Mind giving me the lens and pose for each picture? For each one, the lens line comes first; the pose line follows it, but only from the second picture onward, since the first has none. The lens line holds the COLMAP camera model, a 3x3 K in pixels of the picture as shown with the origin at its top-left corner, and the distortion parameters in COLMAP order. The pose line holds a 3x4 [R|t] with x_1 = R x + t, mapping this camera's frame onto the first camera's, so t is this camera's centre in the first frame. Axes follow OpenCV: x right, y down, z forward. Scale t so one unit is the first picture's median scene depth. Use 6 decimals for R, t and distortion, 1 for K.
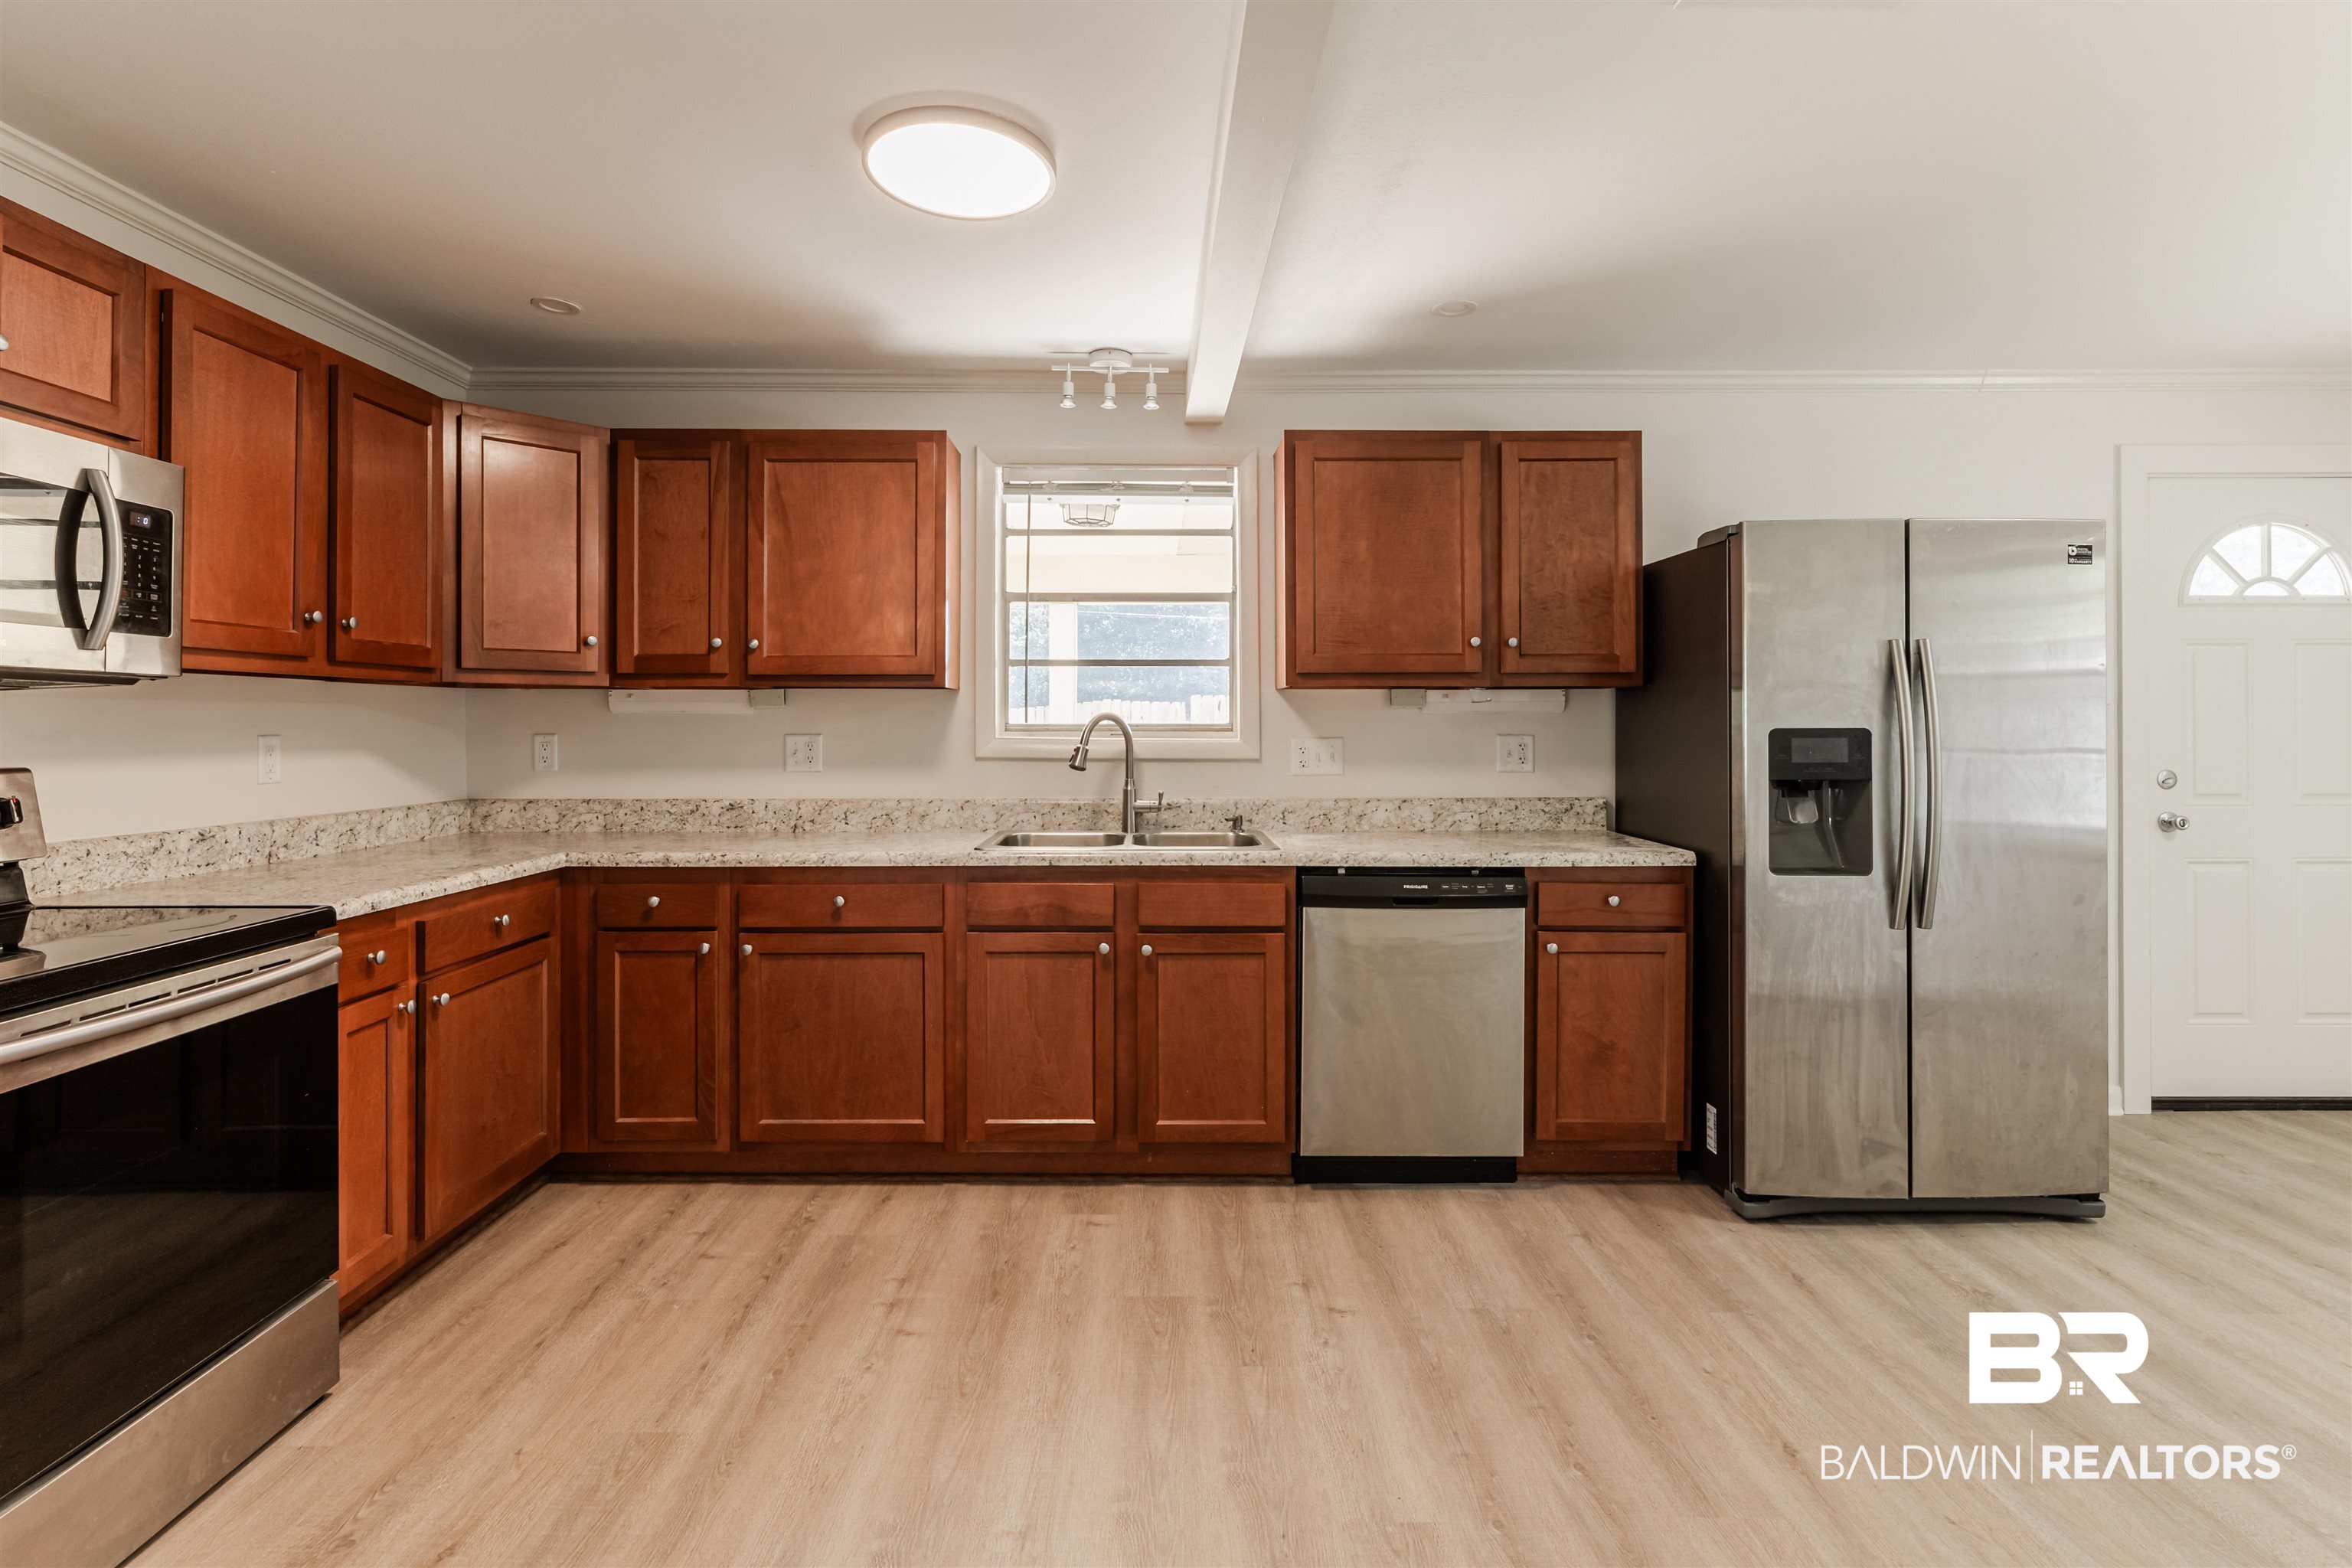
lens RADIAL K [[1161.6, 0, 1148.7], [0, 1161.6, 722.5], [0, 0, 1]] dist [0.001062, -0.000225]
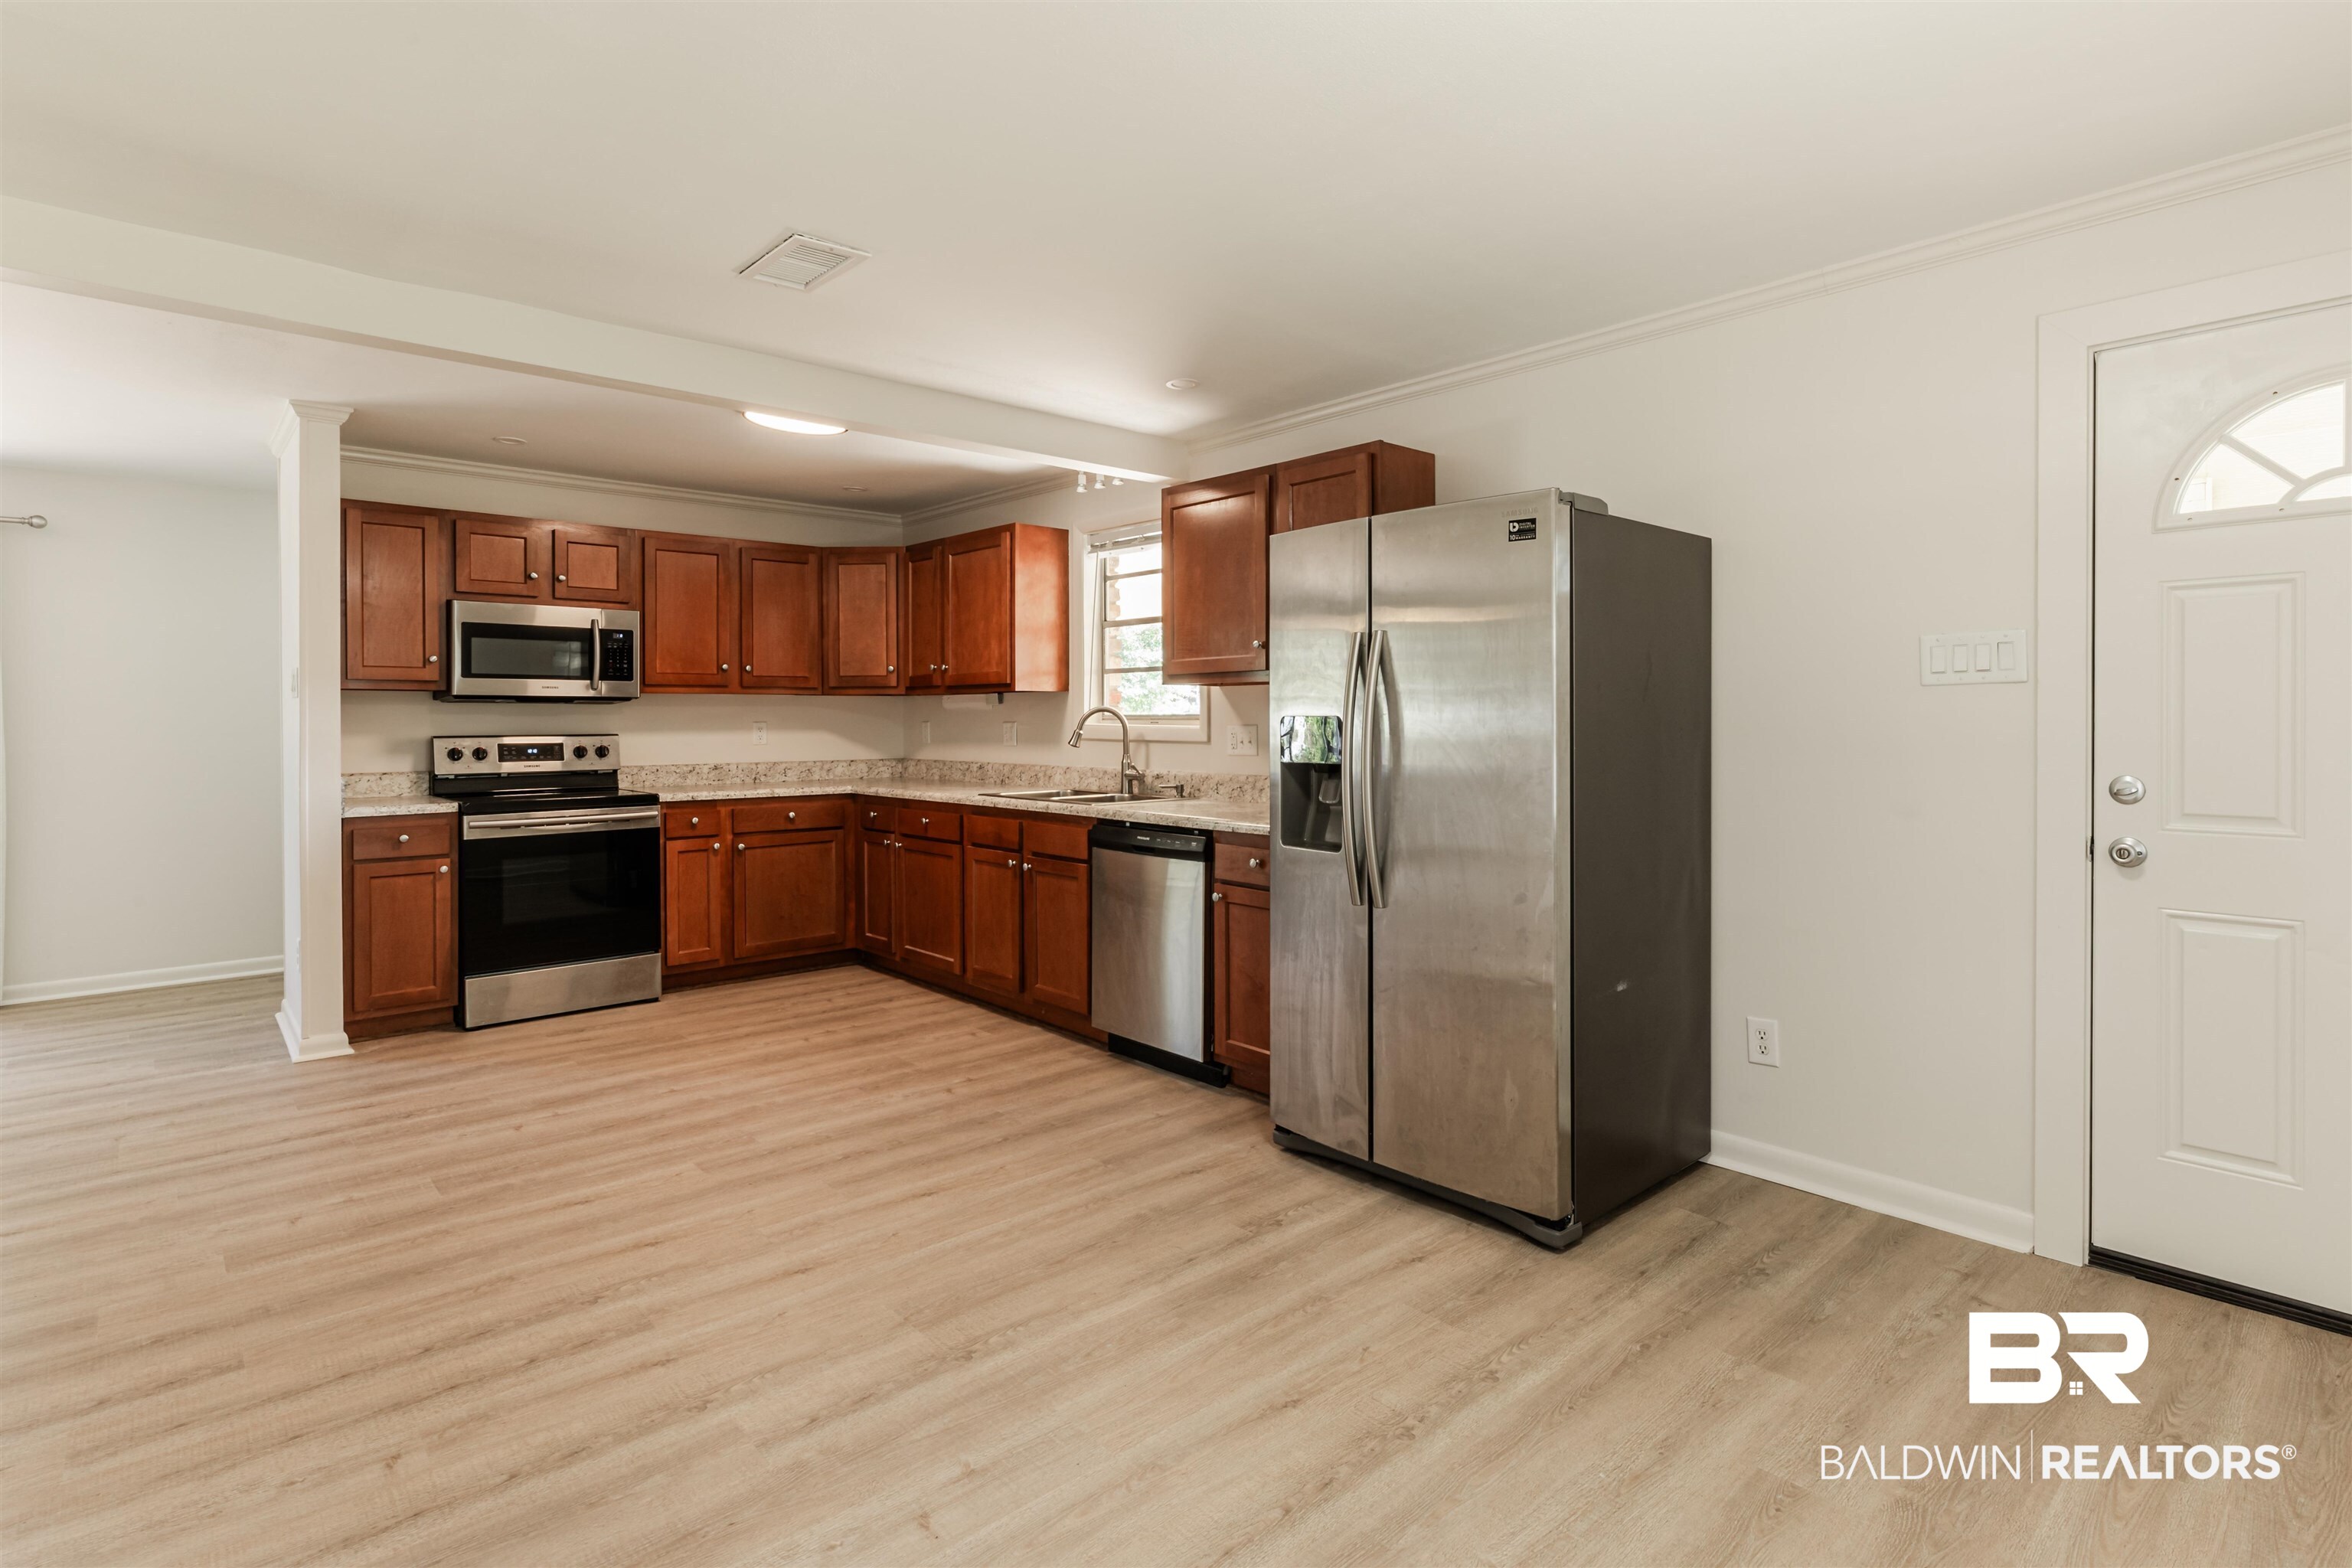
lens RADIAL K [[1158.0, 0, 1147.6], [0, 1158.0, 720.6], [0, 0, 1]] dist [-0.000965, 0.000641]
pose [[0.657087, -0.000212, -0.753815, 1.197953], [0.004661, 0.999982, 0.003781, 0.003844], [0.753801, -0.005998, 0.657076, 0.145406]]
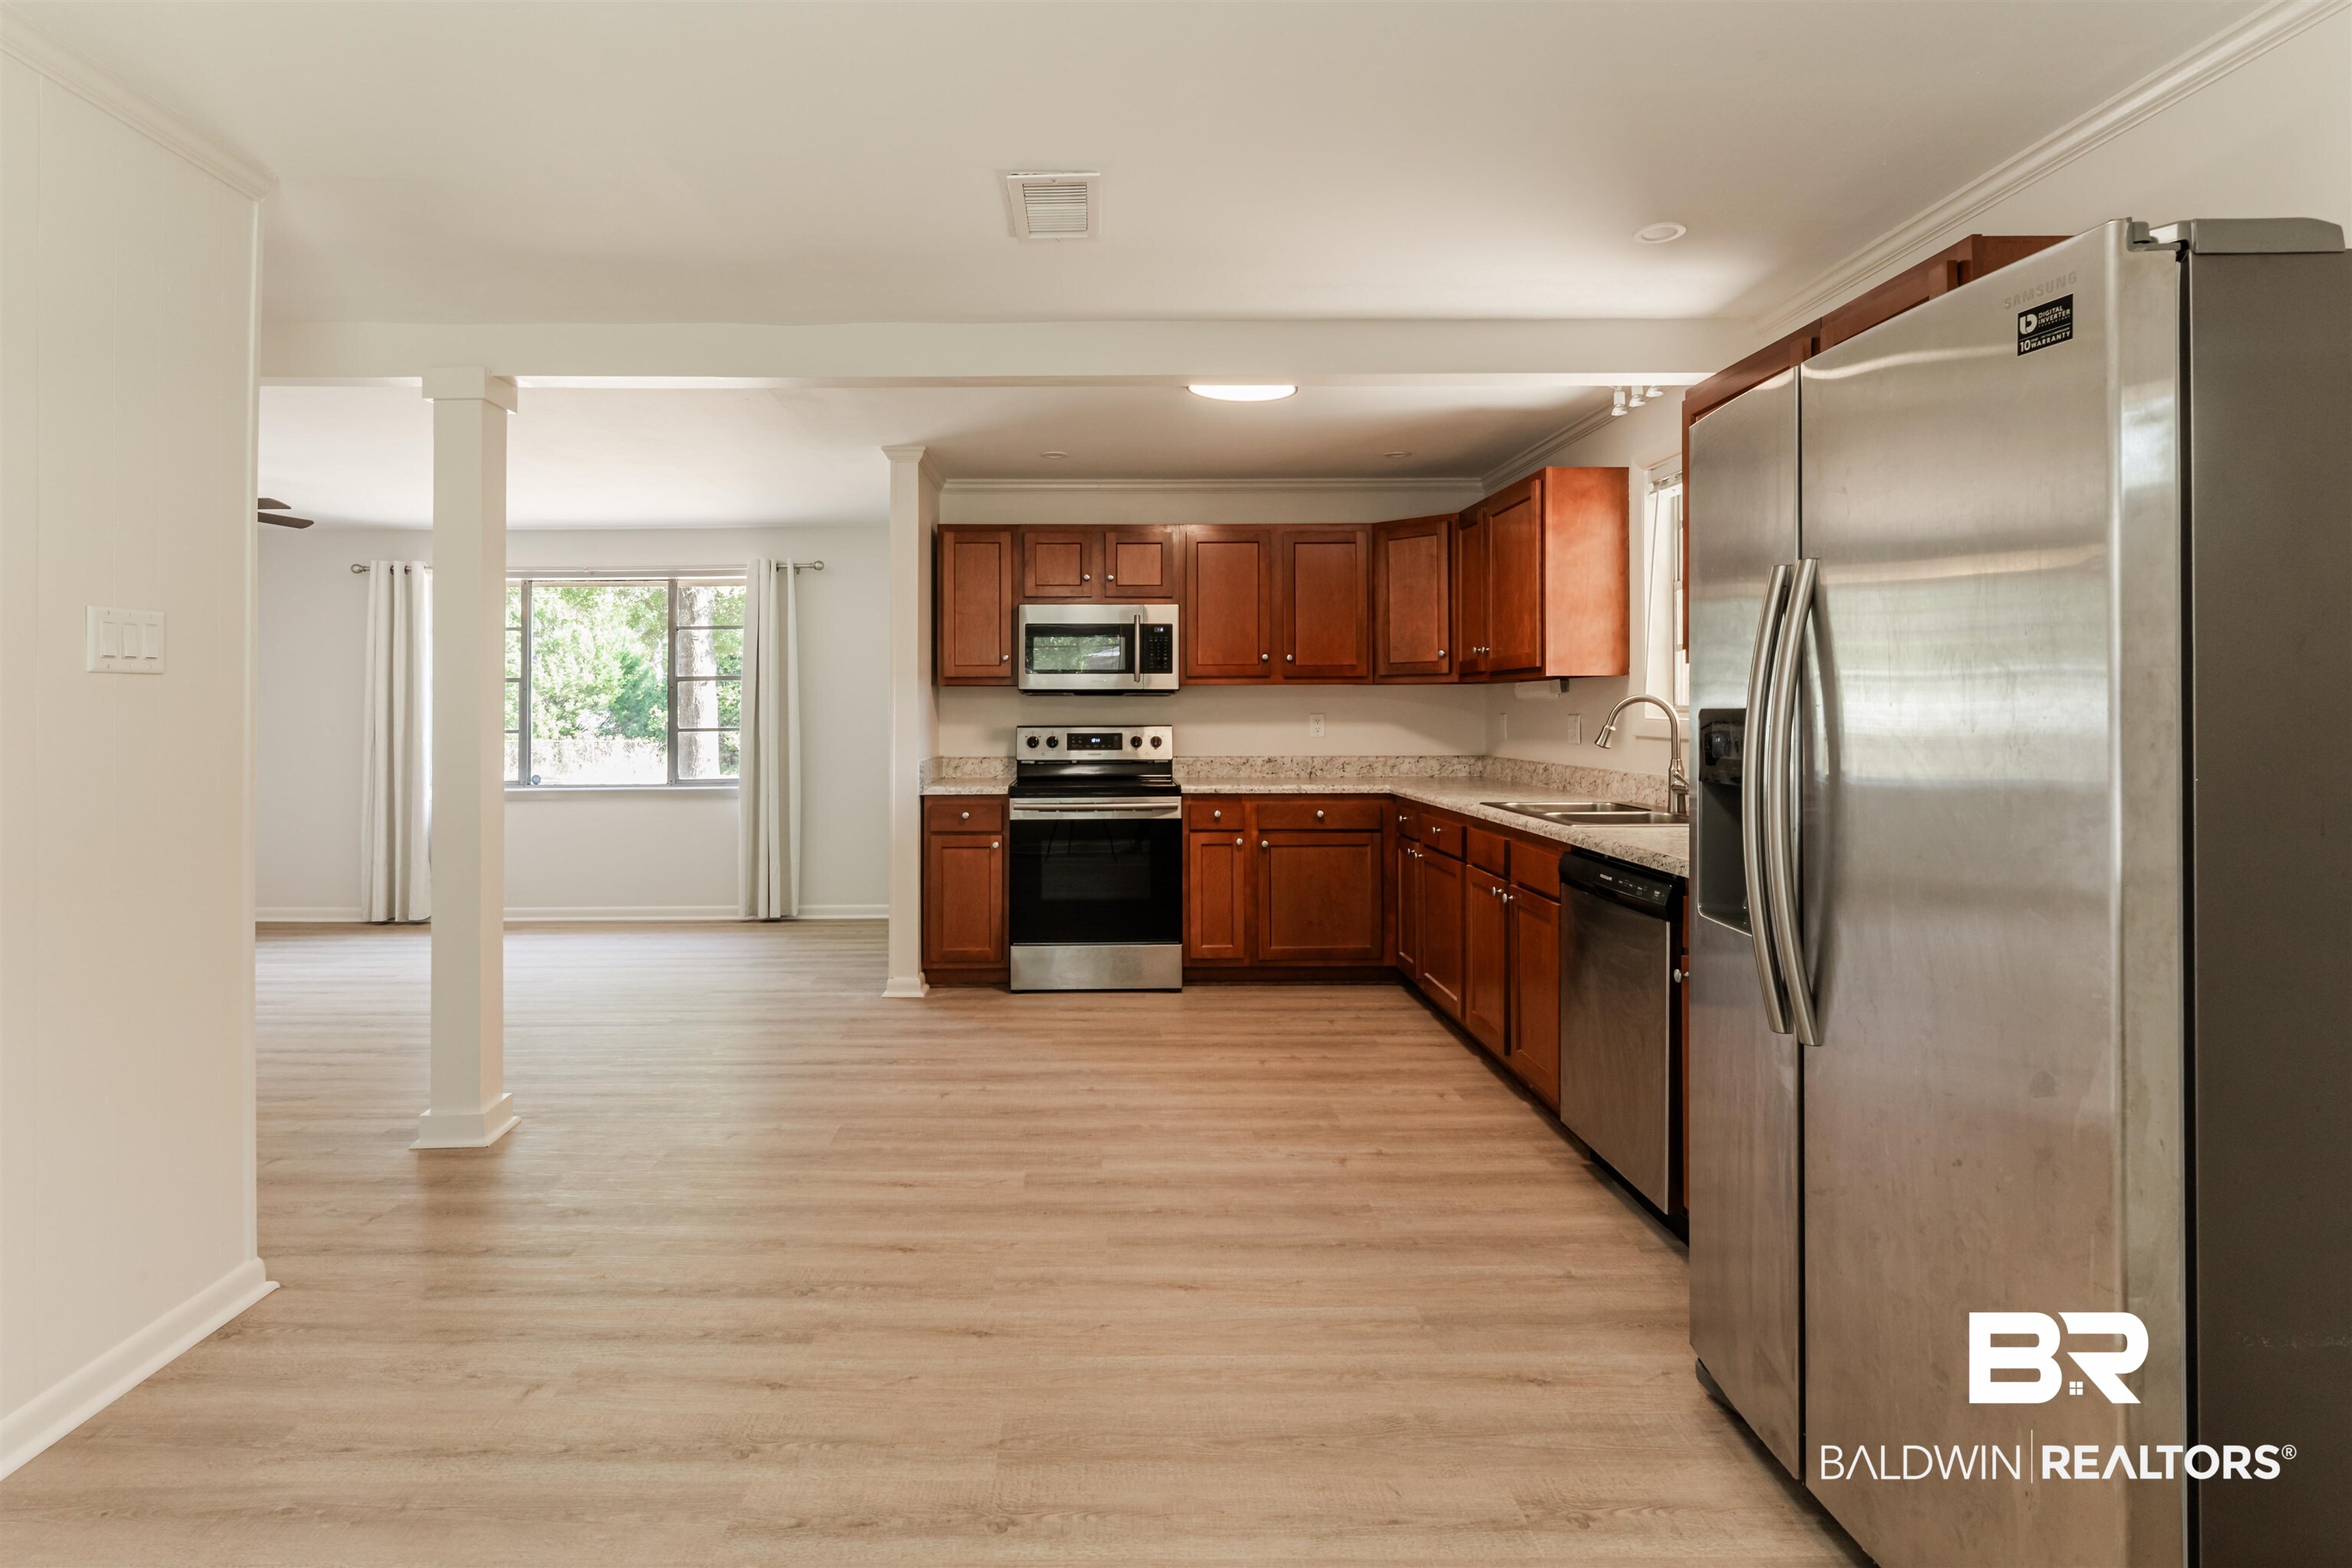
lens RADIAL K [[1153.2, 0, 1096.2], [0, 1153.2, 706.1], [0, 0, 1]] dist [-0.001465, 0.000794]
pose [[0.003973, -0.003691, -0.999985, 1.145952], [0.005579, 0.999978, -0.003669, 0.003337], [0.999977, -0.005565, 0.003994, 0.575120]]
